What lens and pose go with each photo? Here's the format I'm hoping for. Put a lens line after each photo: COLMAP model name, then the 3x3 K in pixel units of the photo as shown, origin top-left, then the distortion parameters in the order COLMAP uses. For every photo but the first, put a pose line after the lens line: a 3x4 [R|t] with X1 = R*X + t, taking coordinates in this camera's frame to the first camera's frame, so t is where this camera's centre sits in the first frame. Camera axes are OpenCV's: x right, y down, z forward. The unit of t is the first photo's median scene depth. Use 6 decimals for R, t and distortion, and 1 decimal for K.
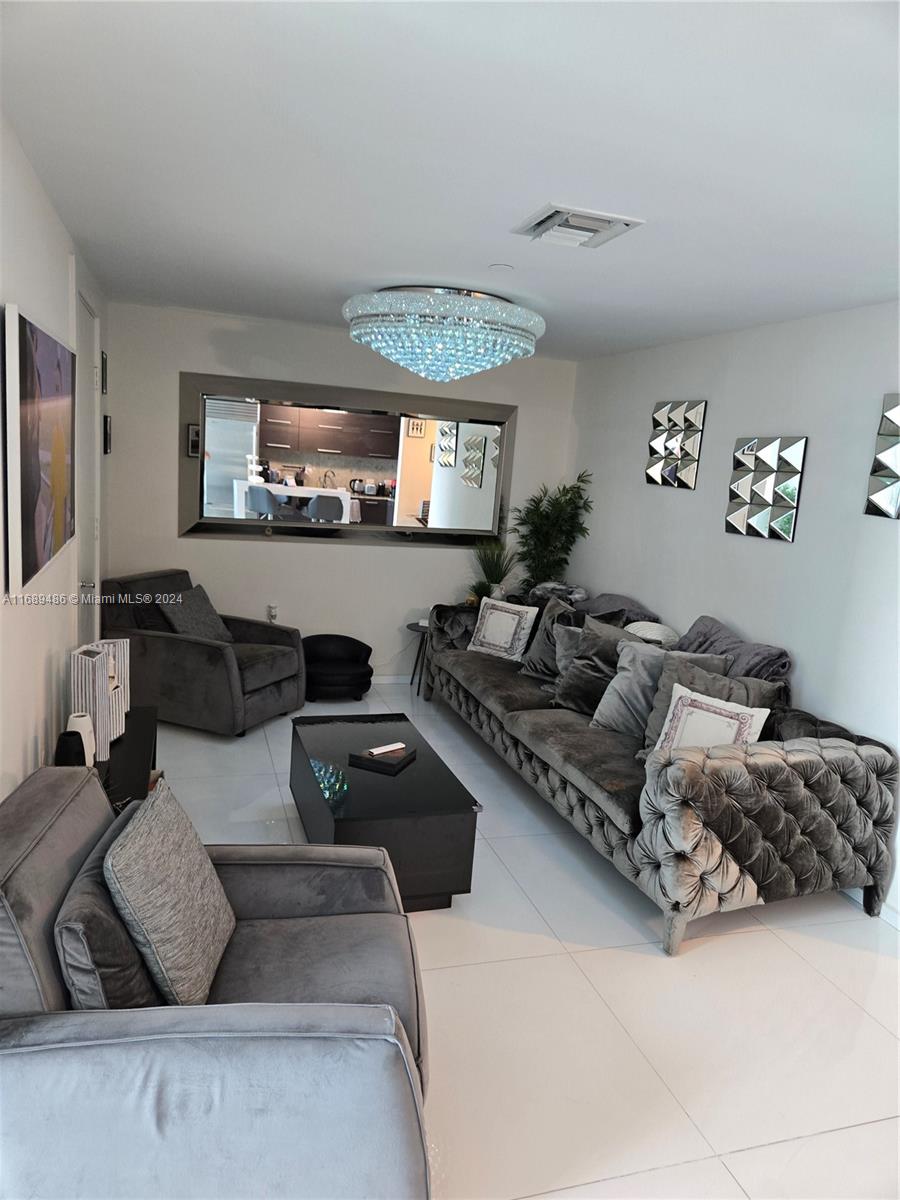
lens RADIAL K [[802.8, 0, 452.2], [0, 802.8, 594.5], [0, 0, 1]] dist [0.075400, -0.060549]
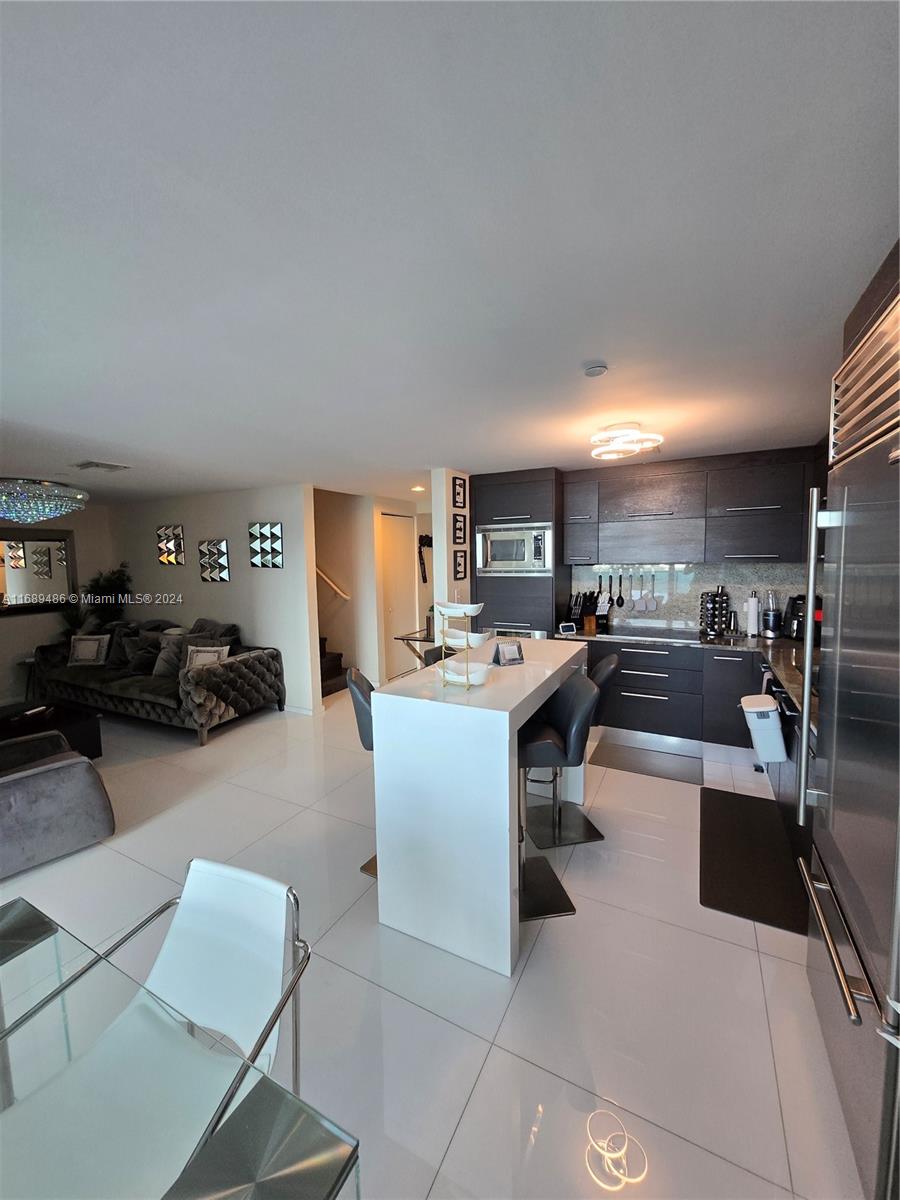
lens RADIAL K [[469.9, 0, 445.6], [0, 469.9, 590.7], [0, 0, 1]] dist [0.006966, -0.006090]
pose [[0.718088, -0.149416, 0.679724, -0.095437], [0.193893, 0.980963, 0.010798, 0.084626], [-0.668398, 0.124039, 0.733388, -0.533496]]
